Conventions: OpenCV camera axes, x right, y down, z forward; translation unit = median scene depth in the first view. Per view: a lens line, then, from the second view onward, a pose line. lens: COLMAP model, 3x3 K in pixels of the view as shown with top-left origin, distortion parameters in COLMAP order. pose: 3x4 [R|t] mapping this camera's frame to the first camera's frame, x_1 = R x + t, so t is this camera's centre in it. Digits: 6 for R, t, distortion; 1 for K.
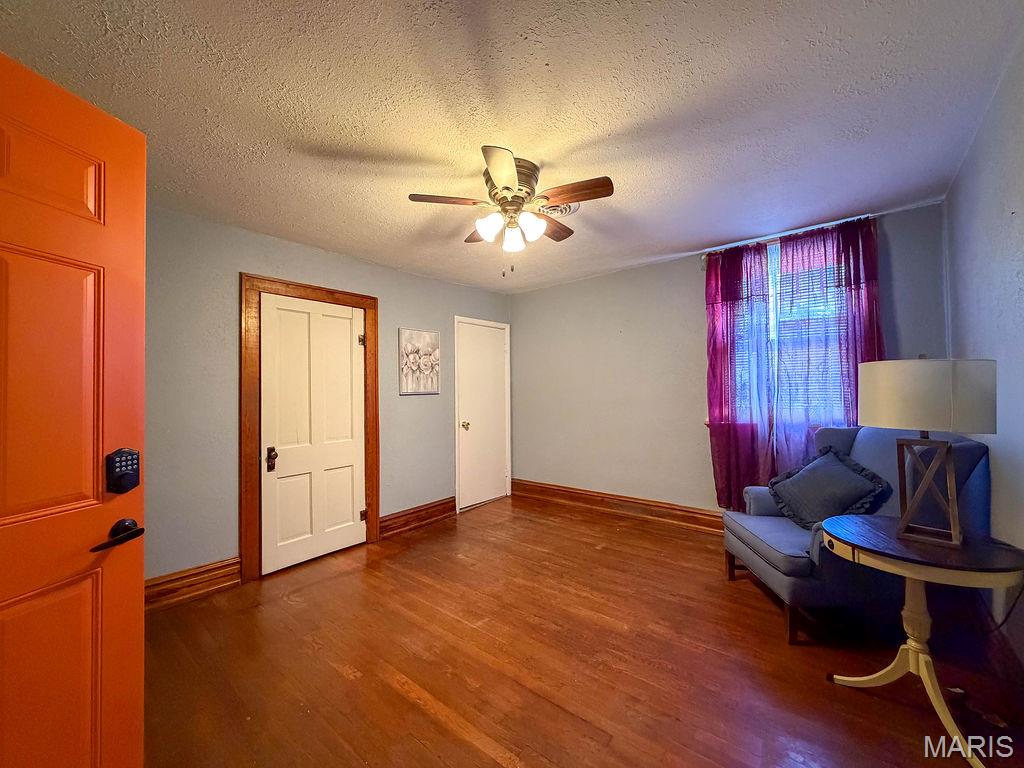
lens RADIAL K [[407.1, 0, 509.4], [0, 407.1, 382.3], [0, 0, 1]] dist [0.000293, 0.000155]
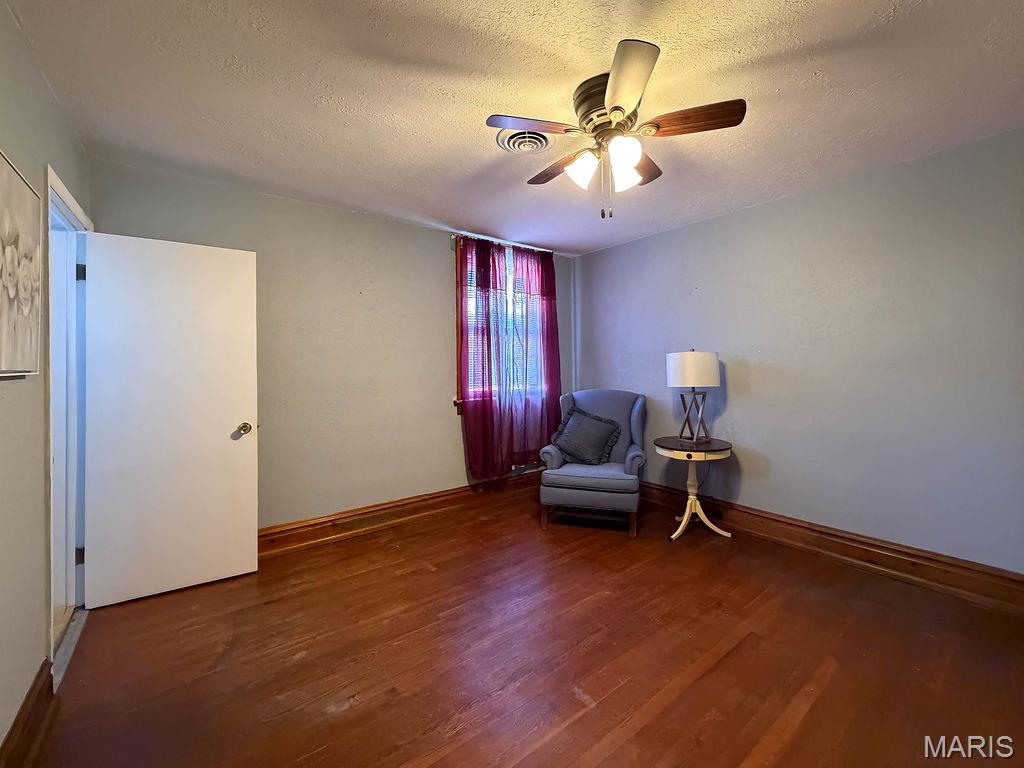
lens RADIAL K [[424.7, 0, 541.7], [0, 424.7, 360.6], [0, 0, 1]] dist [-0.002404, -0.000173]
pose [[0.191994, 0.027892, 0.981000, -0.579698], [-0.009508, 0.999602, -0.026560, 0.027033], [-0.981350, -0.004228, 0.192183, 0.669989]]
